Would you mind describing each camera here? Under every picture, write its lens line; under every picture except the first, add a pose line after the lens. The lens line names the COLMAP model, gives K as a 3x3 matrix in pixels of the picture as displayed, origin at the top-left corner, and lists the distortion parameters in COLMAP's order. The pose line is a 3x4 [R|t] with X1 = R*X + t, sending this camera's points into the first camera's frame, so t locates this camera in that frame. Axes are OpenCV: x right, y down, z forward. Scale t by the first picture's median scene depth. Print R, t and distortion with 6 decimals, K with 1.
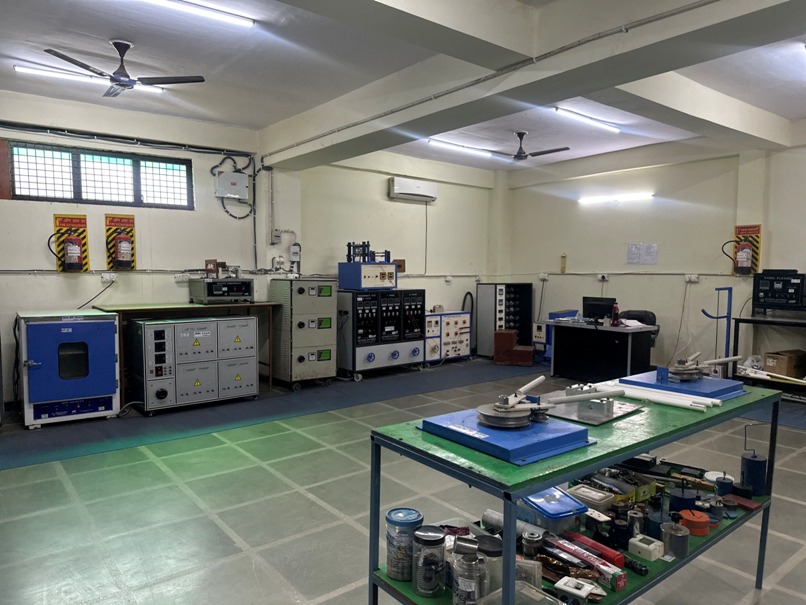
lens RADIAL K [[571.2, 0, 402.5], [0, 571.2, 305.1], [0, 0, 1]] dist [0.006333, 0.001776]
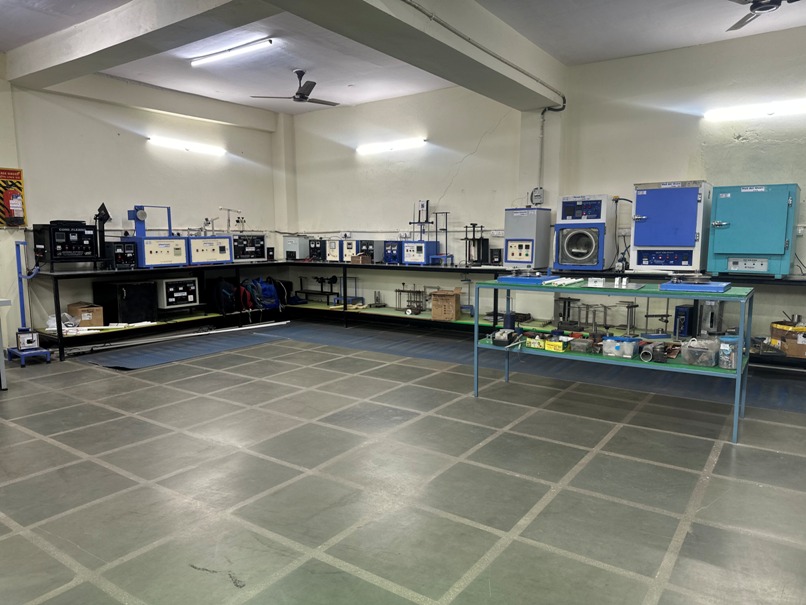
lens RADIAL K [[571.2, 0, 402.7], [0, 571.2, 303.9], [0, 0, 1]] dist [0.006333, 0.001776]
pose [[-0.289088, -0.117451, 0.950070, -0.441379], [0.063797, 0.987875, 0.141537, -0.025101], [-0.955174, 0.101529, -0.278090, 0.763586]]
